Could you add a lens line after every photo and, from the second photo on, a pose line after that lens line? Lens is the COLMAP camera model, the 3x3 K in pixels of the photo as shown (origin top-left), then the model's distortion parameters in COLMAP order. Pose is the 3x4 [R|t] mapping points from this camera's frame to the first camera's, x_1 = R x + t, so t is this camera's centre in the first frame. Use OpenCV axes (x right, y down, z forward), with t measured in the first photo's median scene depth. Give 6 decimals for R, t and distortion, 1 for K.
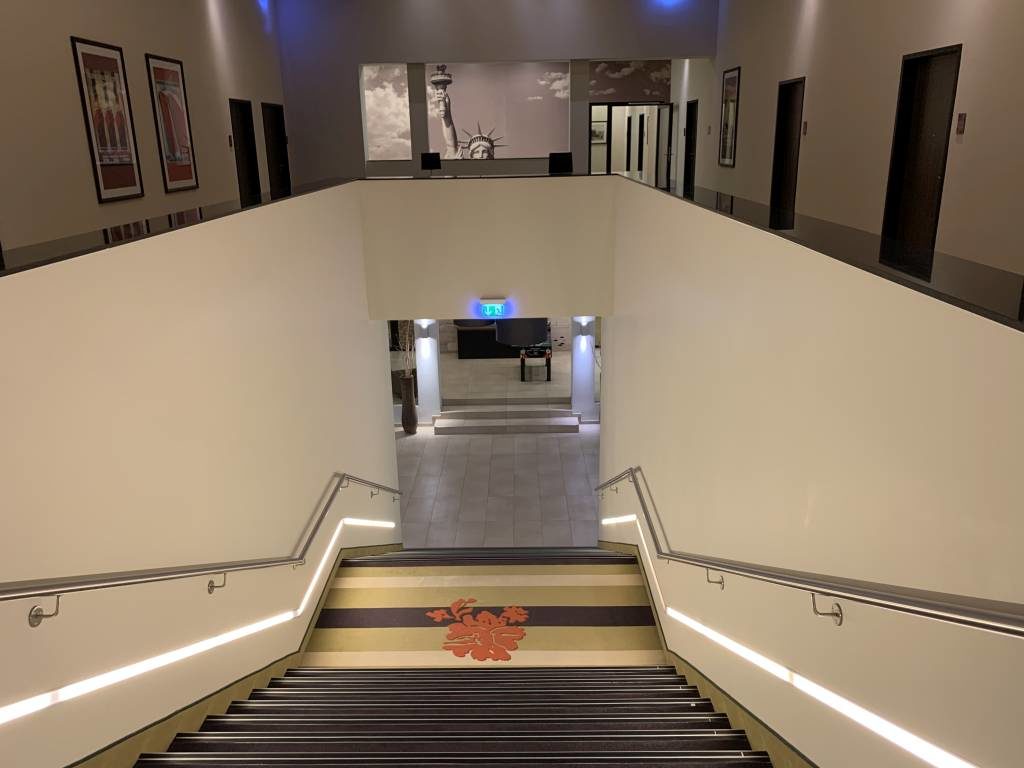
lens RADIAL K [[784.6, 0, 513.1], [0, 784.6, 382.4], [0, 0, 1]] dist [0.024779, -0.027963]
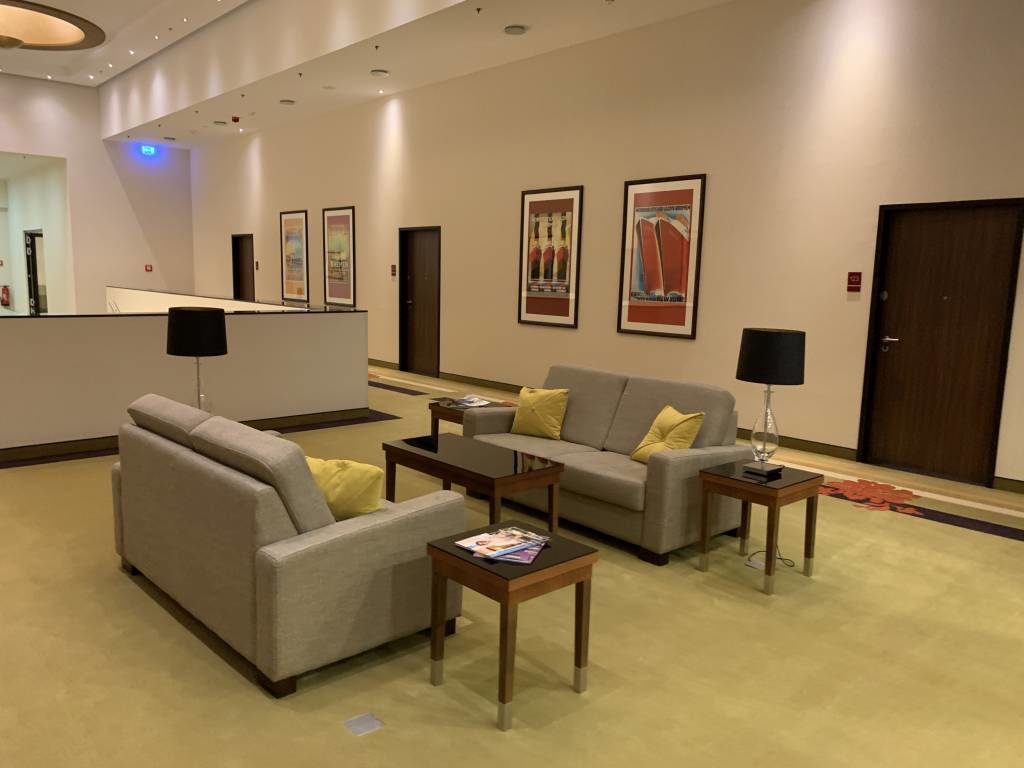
lens RADIAL K [[784.6, 0, 511.9], [0, 784.6, 387.1], [0, 0, 1]] dist [0.024779, -0.027963]
pose [[-0.736666, 0.098044, -0.669112, 0.368839], [-0.210399, 0.907100, 0.364557, -0.724902], [0.642694, 0.409337, -0.647601, 2.290073]]
